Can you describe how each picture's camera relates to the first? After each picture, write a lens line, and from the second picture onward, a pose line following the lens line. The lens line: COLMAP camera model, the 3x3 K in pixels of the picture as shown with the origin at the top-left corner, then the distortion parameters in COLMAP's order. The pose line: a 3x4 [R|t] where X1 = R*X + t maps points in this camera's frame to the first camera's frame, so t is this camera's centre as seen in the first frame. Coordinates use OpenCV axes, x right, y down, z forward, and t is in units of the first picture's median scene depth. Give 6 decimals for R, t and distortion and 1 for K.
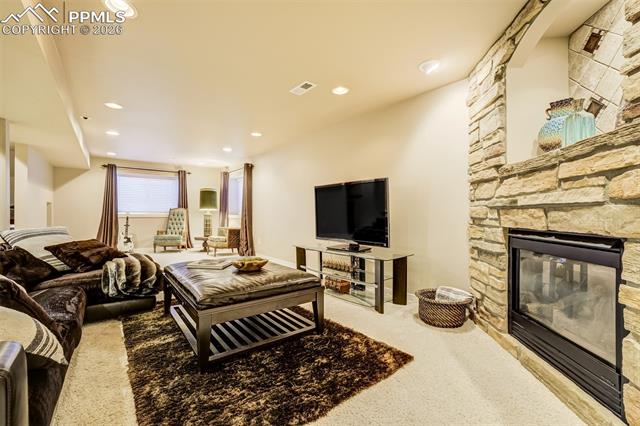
lens RADIAL K [[271.5, 0, 320.0], [0, 271.5, 211.3], [0, 0, 1]] dist [-0.030907, 0.000408]
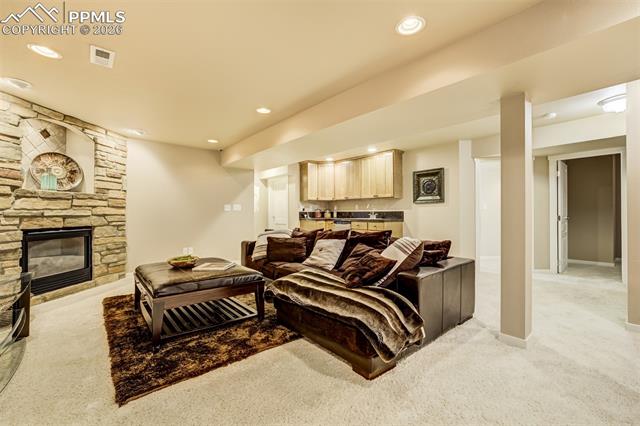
lens RADIAL K [[282.5, 0, 321.7], [0, 282.5, 212.2], [0, 0, 1]] dist [0.016101, 0.000093]
pose [[-0.999167, 0.003148, -0.040677, -1.045876], [0.003618, 0.999927, -0.011496, -0.015307], [0.040638, -0.011634, -0.999106, 3.043915]]
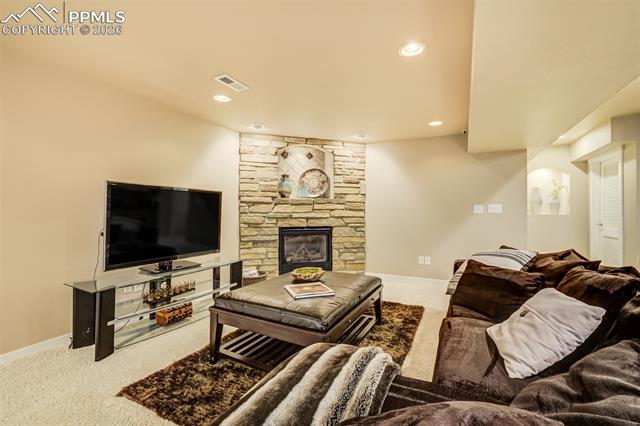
lens RADIAL K [[271.5, 0, 320.0], [0, 271.5, 211.3], [0, 0, 1]] dist [-0.030907, 0.000408]
pose [[-0.402372, 0.001200, 0.915475, -1.608922], [-0.011984, 0.999907, -0.006578, -0.062709], [-0.915398, -0.013618, -0.402320, 1.786050]]
